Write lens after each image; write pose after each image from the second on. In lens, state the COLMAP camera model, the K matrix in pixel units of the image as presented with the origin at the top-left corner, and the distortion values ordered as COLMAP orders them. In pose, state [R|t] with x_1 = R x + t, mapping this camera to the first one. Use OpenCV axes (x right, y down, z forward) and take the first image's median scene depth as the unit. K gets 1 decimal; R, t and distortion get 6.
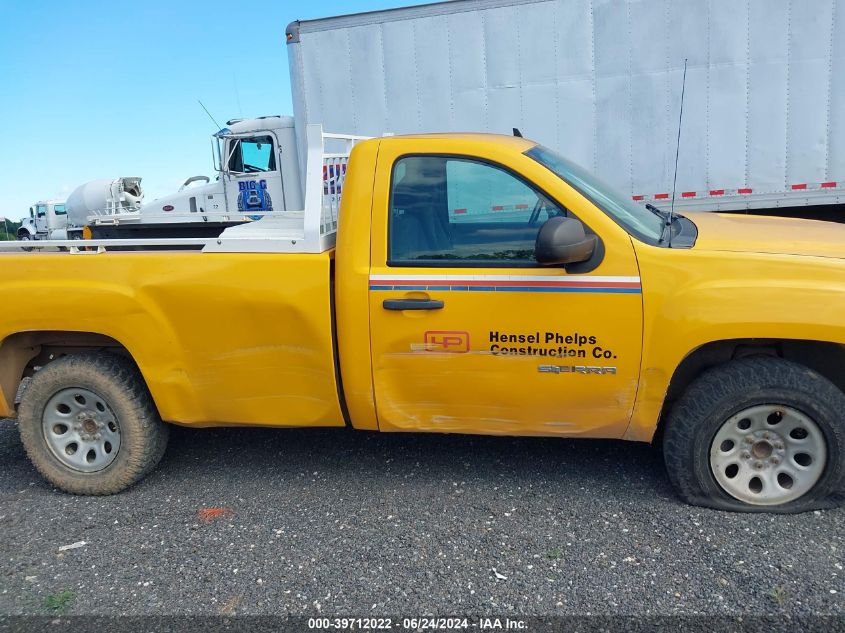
lens RADIAL K [[662.9, 0, 410.6], [0, 662.9, 334.6], [0, 0, 1]] dist [0.125188, -0.226264]
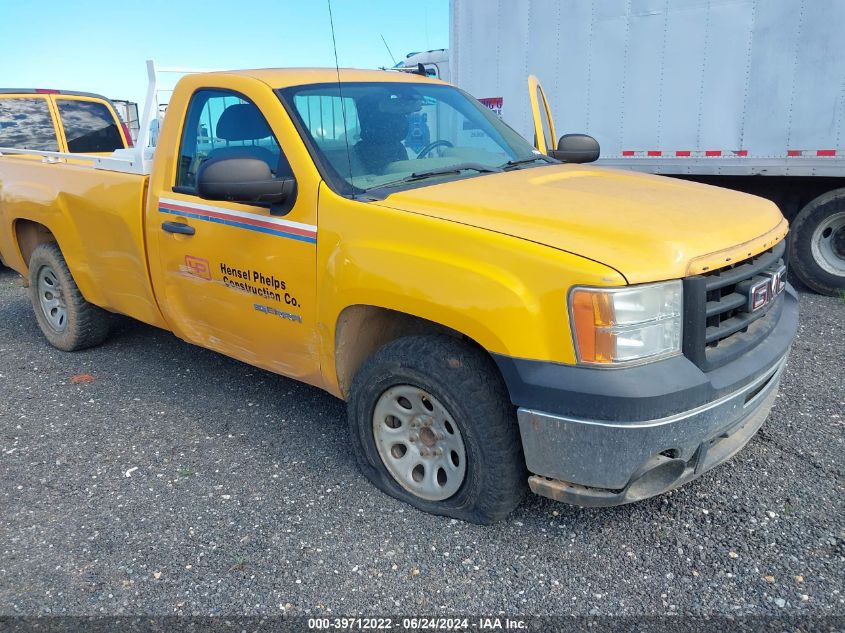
lens RADIAL K [[665.3, 0, 422.7], [0, 665.3, 321.3], [0, 0, 1]] dist [0.044594, -0.063970]
pose [[0.871208, 0.180264, -0.456619, 0.890128], [-0.145917, 0.983191, 0.109742, -0.075831], [0.468727, -0.028980, 0.882868, 0.219051]]
